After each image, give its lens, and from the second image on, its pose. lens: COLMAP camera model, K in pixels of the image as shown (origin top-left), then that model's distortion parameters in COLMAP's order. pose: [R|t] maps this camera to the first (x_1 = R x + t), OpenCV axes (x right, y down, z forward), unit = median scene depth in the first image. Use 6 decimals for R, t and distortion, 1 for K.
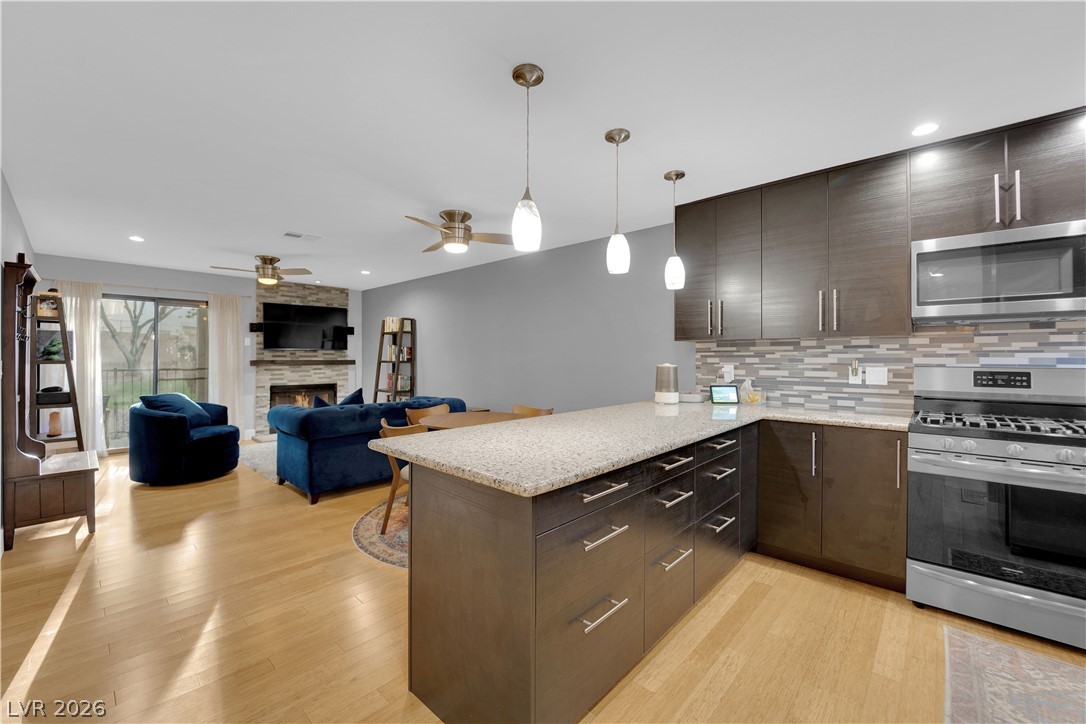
lens RADIAL K [[437.5, 0, 545.2], [0, 437.5, 355.5], [0, 0, 1]] dist [-0.011587, -0.003000]
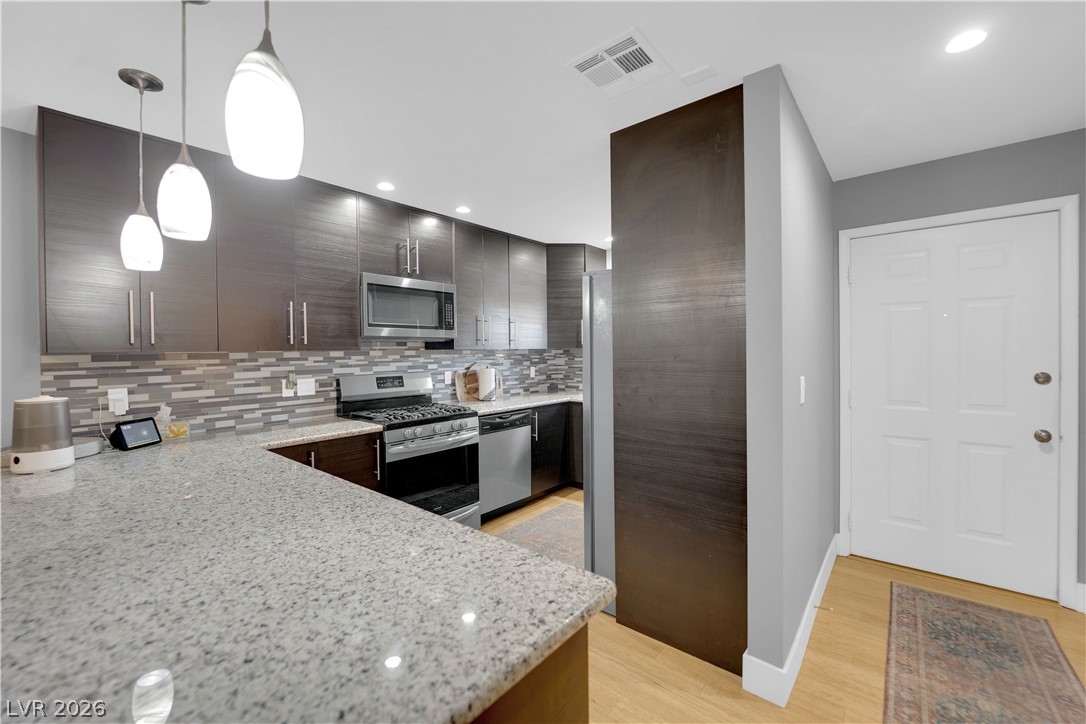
lens RADIAL K [[437.5, 0, 543.1], [0, 437.5, 354.3], [0, 0, 1]] dist [-0.011587, -0.003000]
pose [[-0.043126, -0.009808, 0.999022, -0.224799], [0.009476, 0.999903, 0.010226, -0.026743], [-0.999025, 0.009908, -0.043029, 0.336819]]
